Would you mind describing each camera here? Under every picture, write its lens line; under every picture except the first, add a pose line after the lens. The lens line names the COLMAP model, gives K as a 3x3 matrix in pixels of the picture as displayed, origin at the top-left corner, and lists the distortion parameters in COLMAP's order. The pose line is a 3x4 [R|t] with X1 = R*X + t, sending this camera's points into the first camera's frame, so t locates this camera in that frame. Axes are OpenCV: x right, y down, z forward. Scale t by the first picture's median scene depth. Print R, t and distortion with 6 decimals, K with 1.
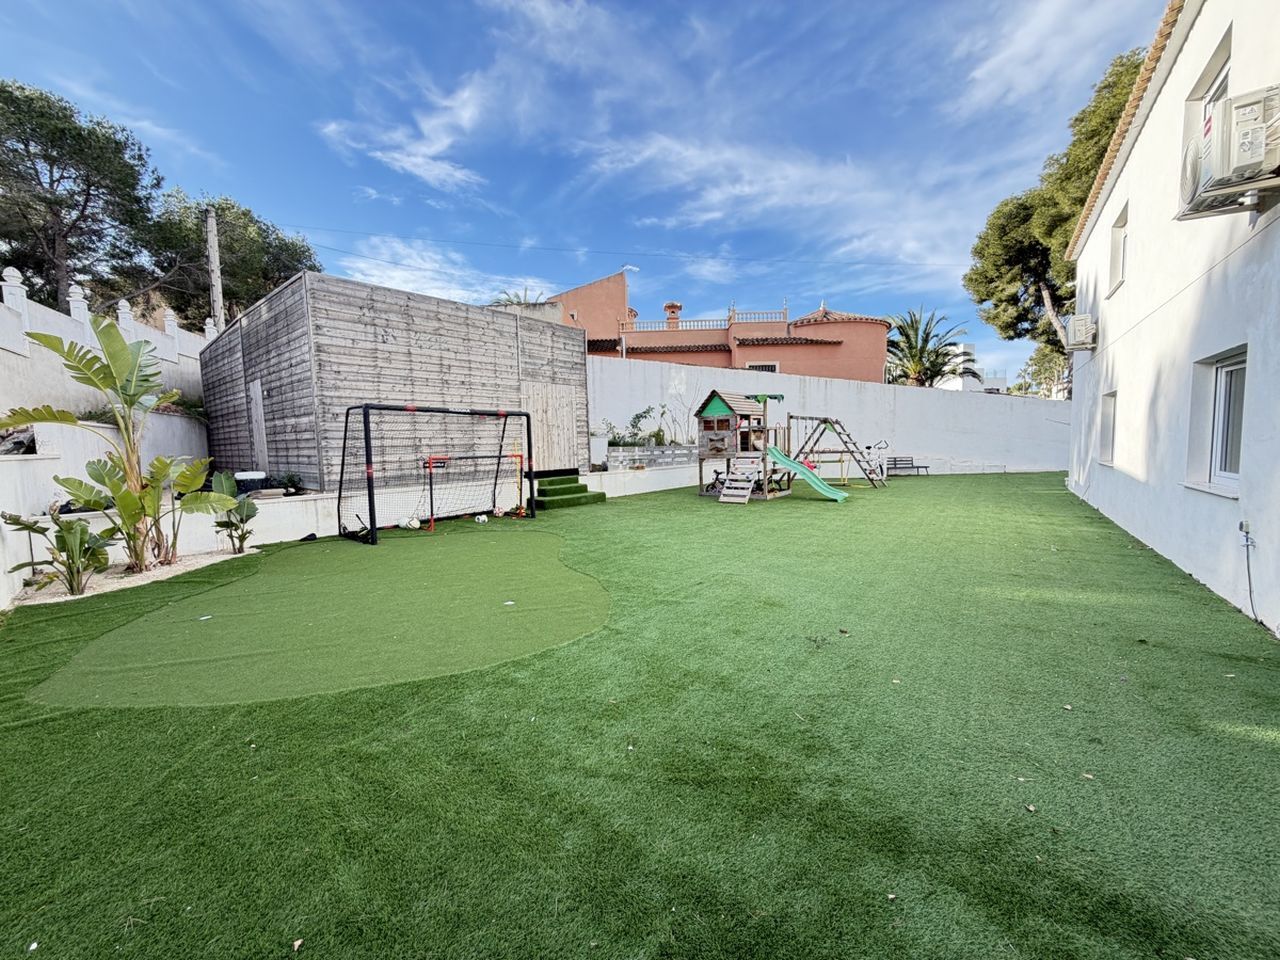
lens RADIAL K [[517.5, 0, 638.0], [0, 517.5, 482.9], [0, 0, 1]] dist [-0.000763, -0.000182]
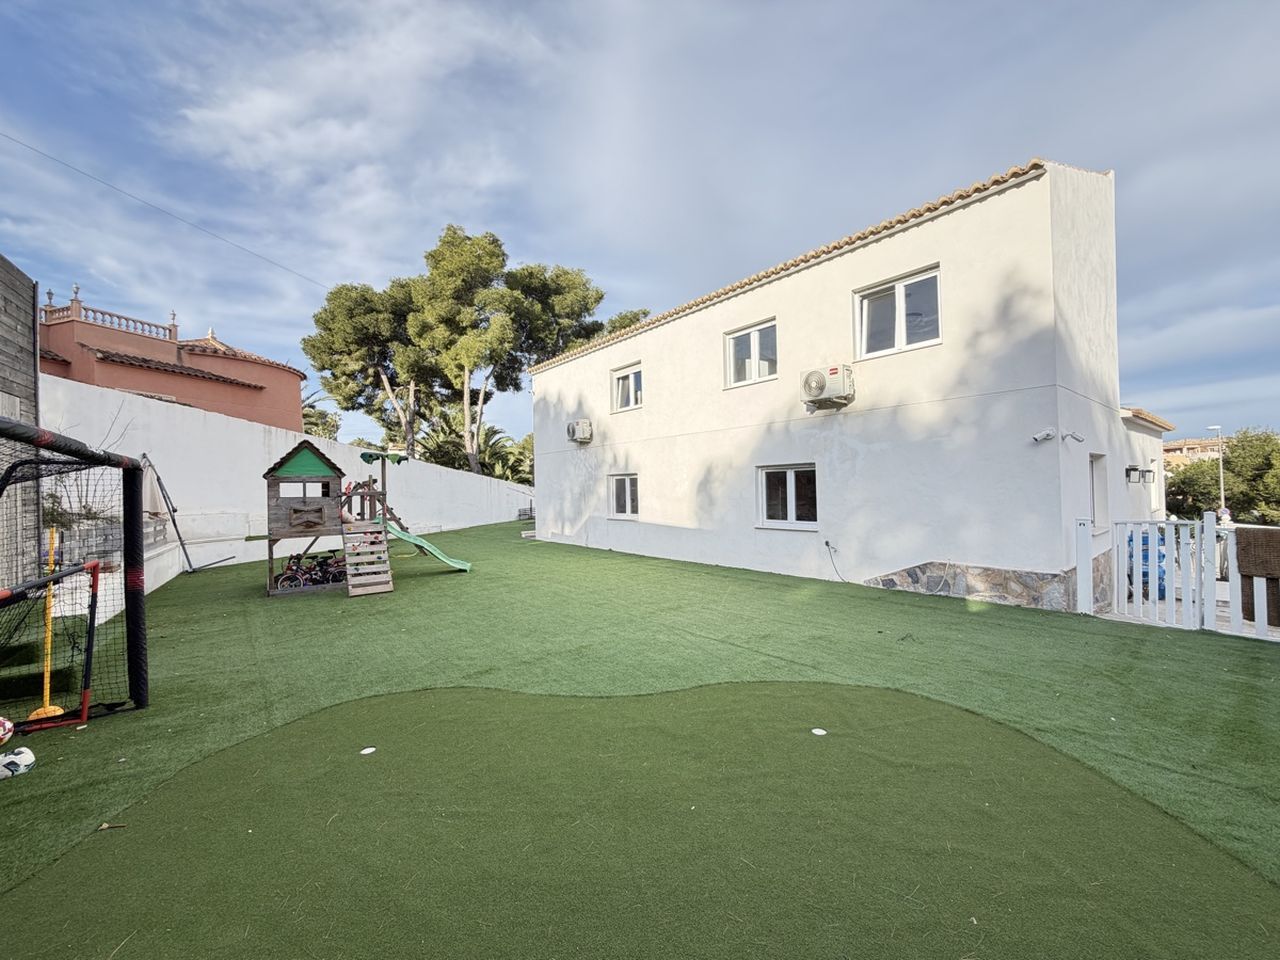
lens RADIAL K [[507.7, 0, 638.2], [0, 507.7, 485.1], [0, 0, 1]] dist [0.030023, 0.000081]
pose [[0.289552, 0.020870, 0.956935, -0.145468], [0.087899, 0.994958, -0.048296, -0.016851], [-0.953118, 0.098098, 0.286258, 0.138268]]
